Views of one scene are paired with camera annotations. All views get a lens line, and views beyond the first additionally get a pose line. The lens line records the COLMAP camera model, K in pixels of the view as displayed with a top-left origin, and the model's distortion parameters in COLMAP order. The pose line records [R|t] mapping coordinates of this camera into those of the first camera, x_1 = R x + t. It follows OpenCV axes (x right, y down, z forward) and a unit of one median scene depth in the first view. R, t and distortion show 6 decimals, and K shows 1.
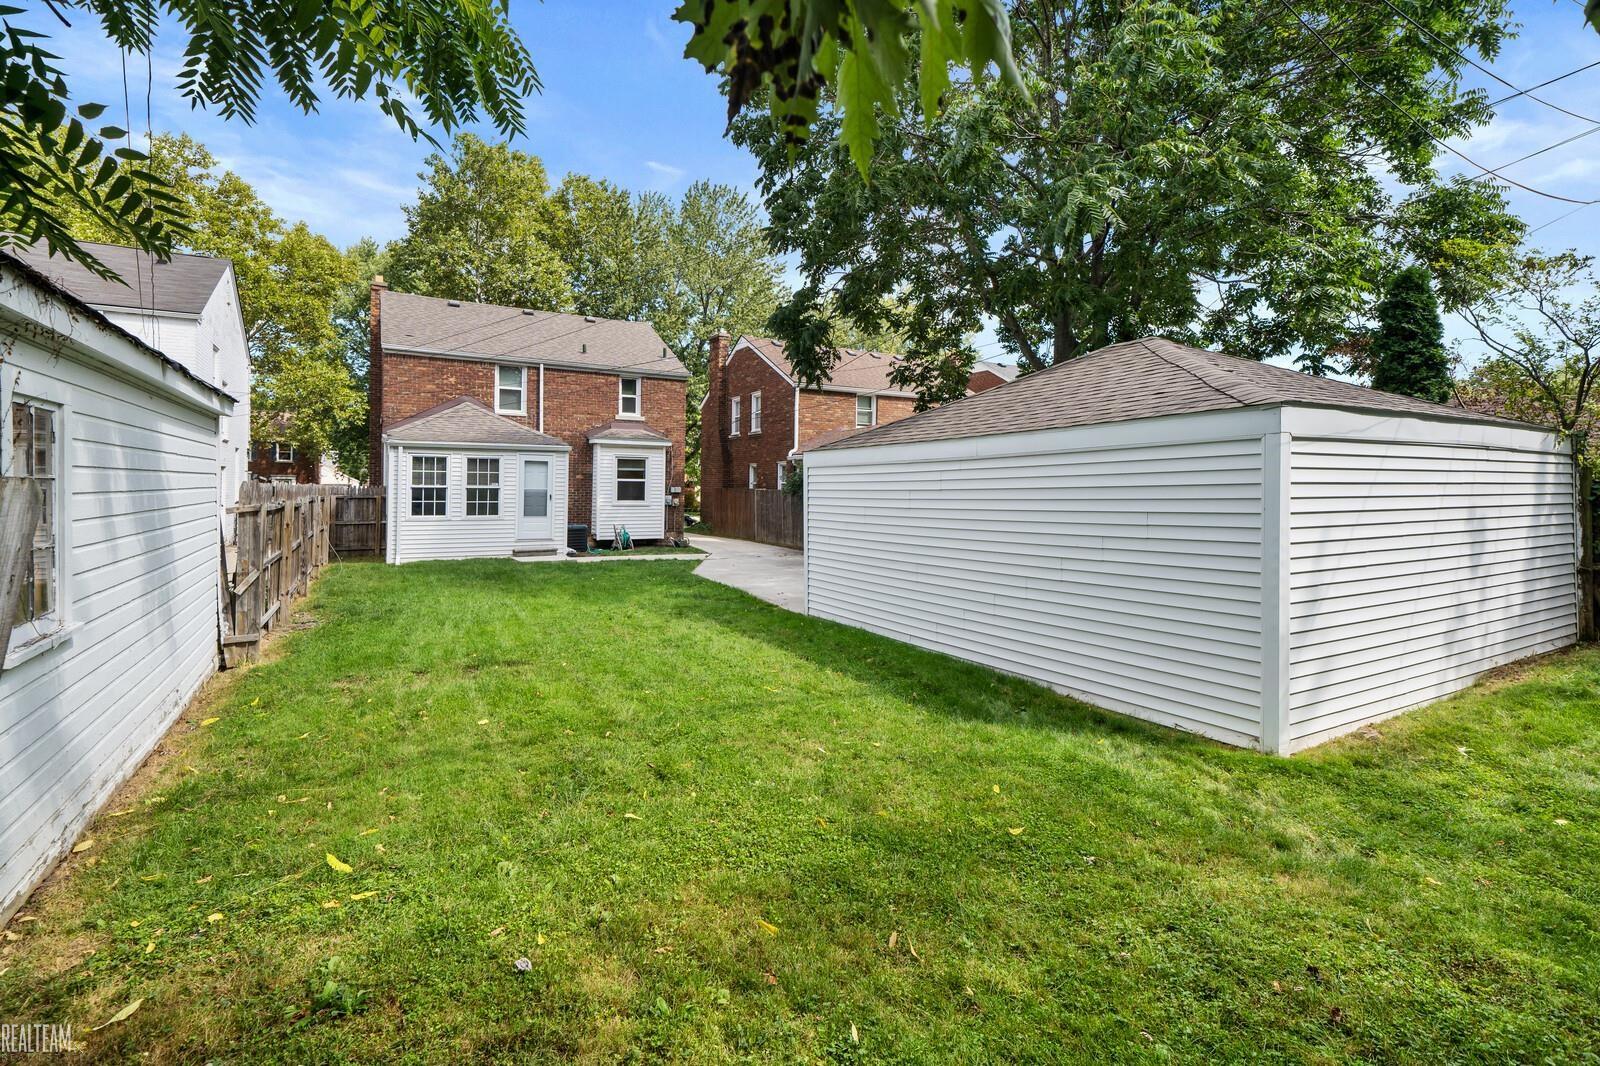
lens RADIAL K [[735.2, 0, 788.8], [0, 735.2, 485.6], [0, 0, 1]] dist [0.005890, 0.001023]
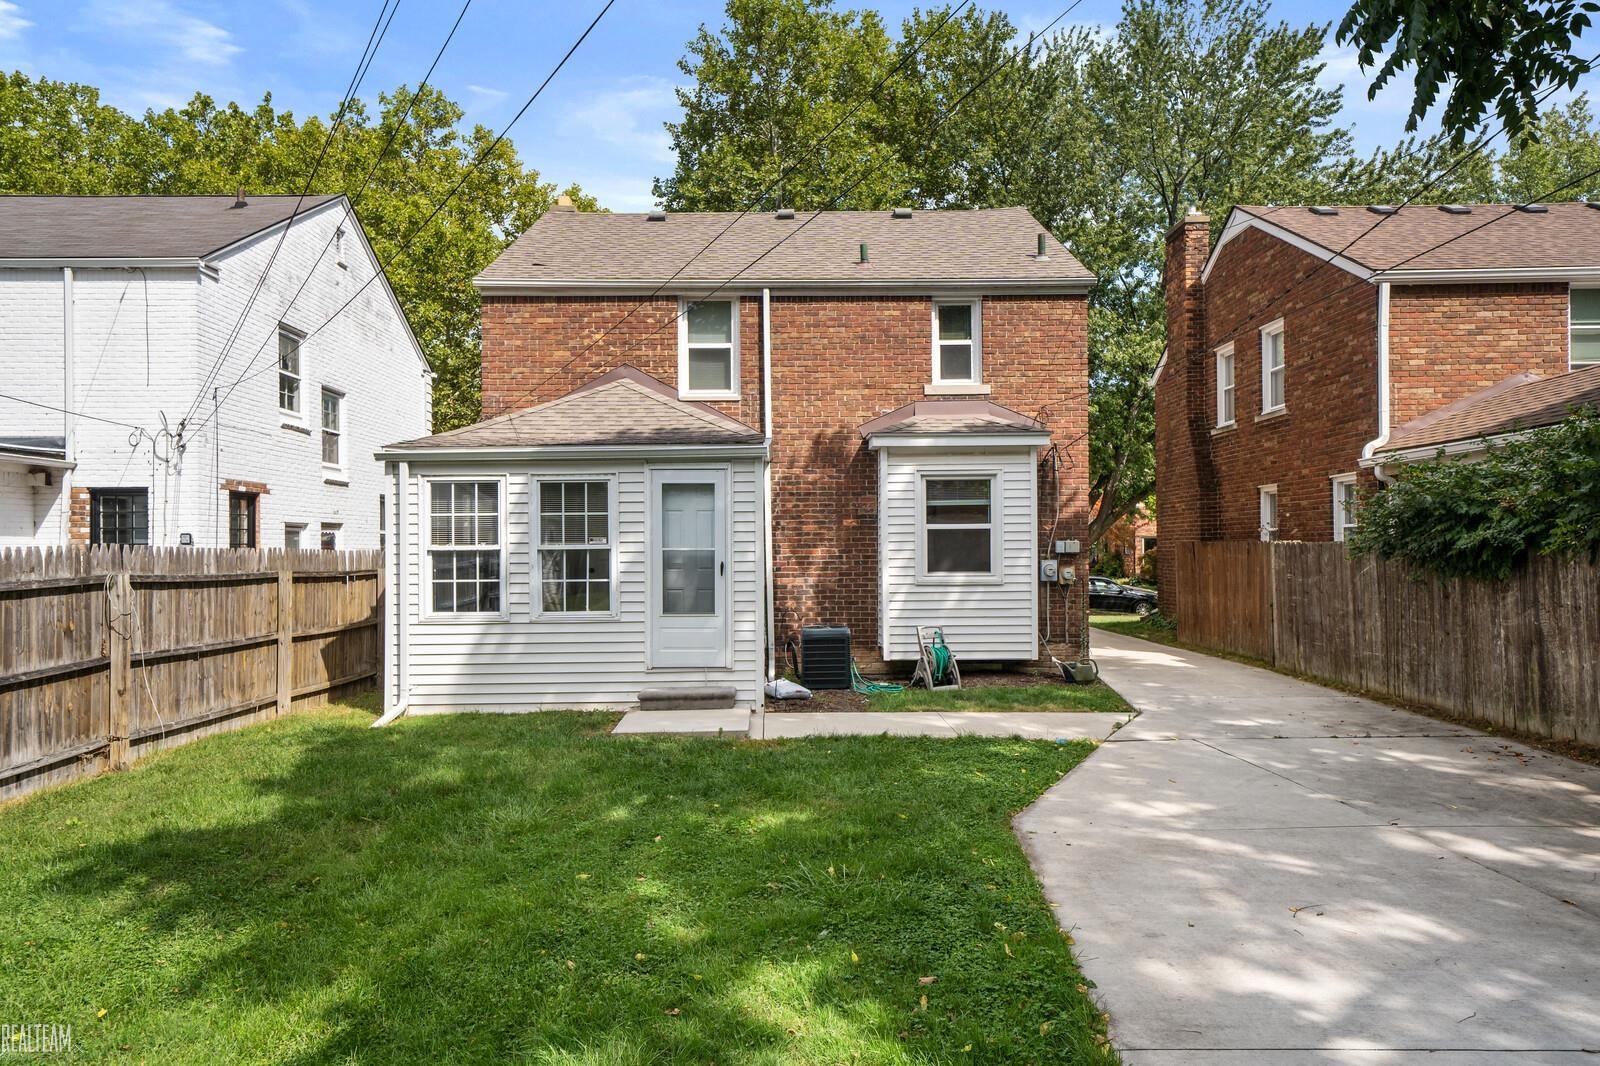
lens RADIAL K [[996.2, 0, 798.5], [0, 996.2, 531.5], [0, 0, 1]] dist [0.023307, 0.002558]
pose [[0.875832, -0.026345, -0.481897, -0.008417], [0.019721, 0.999629, -0.018808, 0.005172], [0.482214, 0.006969, 0.876026, 0.426323]]
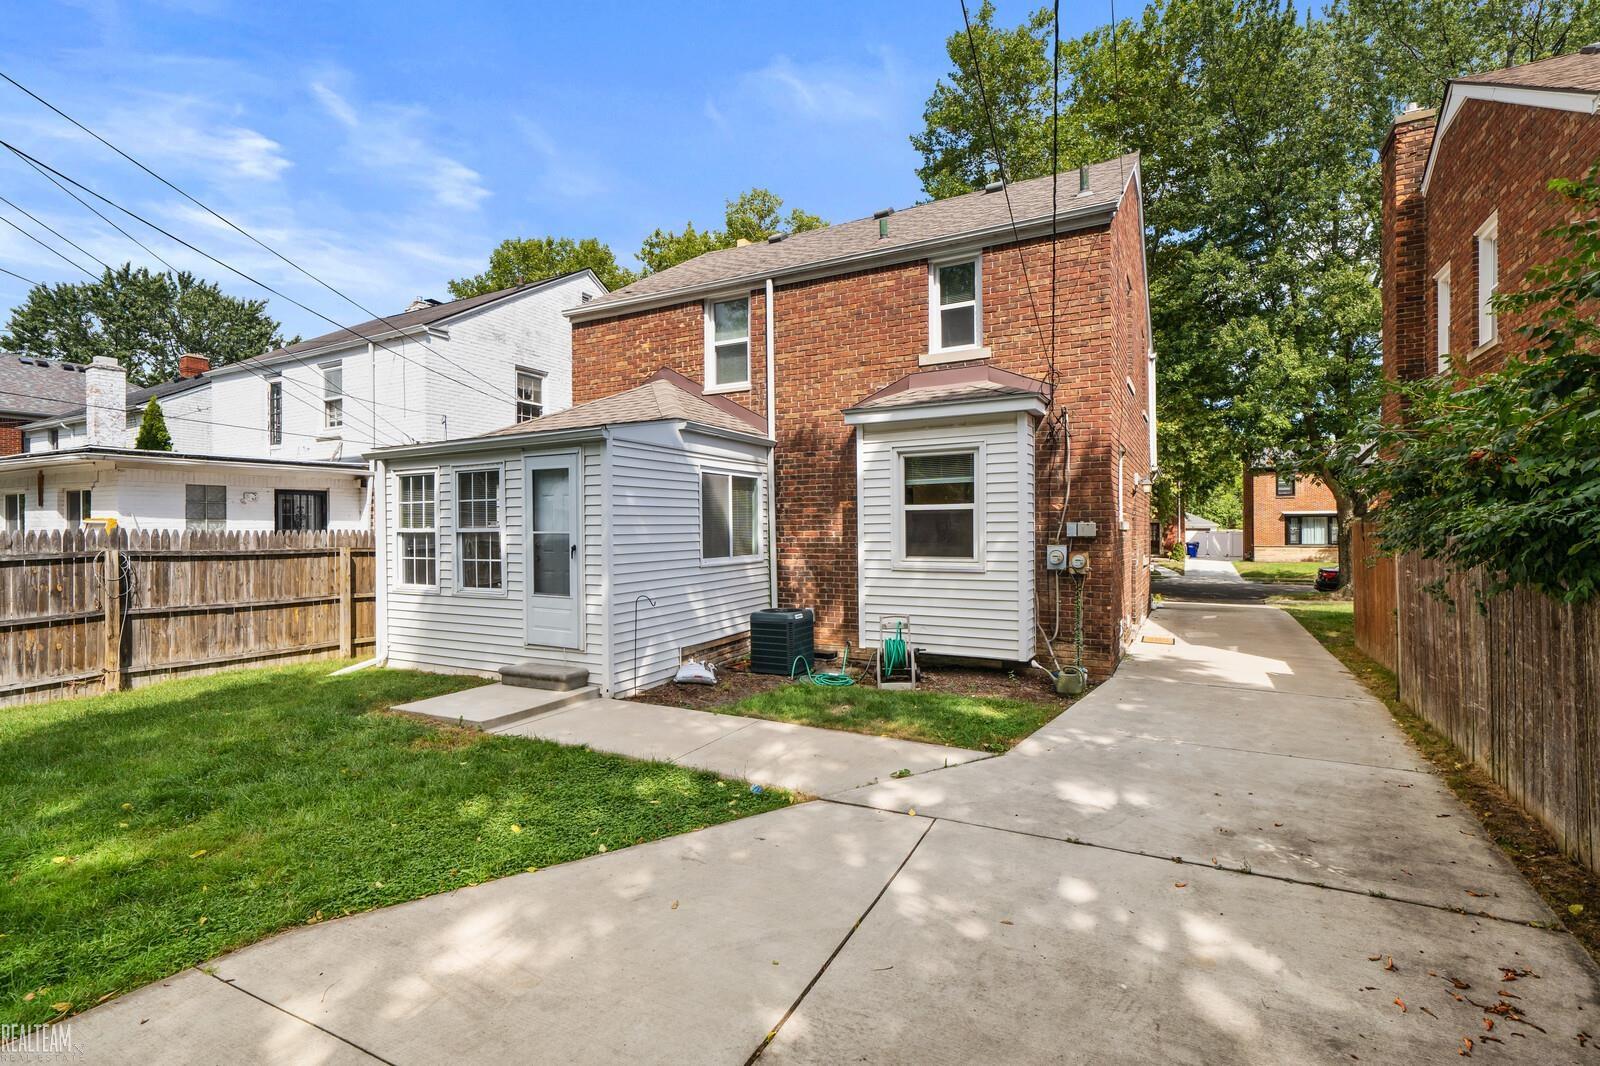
lens RADIAL K [[735.2, 0, 784.8], [0, 735.2, 527.6], [0, 0, 1]] dist [0.005890, 0.001023]
pose [[0.528529, -0.016256, -0.848760, 0.084389], [0.016051, 0.999829, -0.009154, 0.006326], [0.848763, -0.008786, 0.528700, 0.718304]]
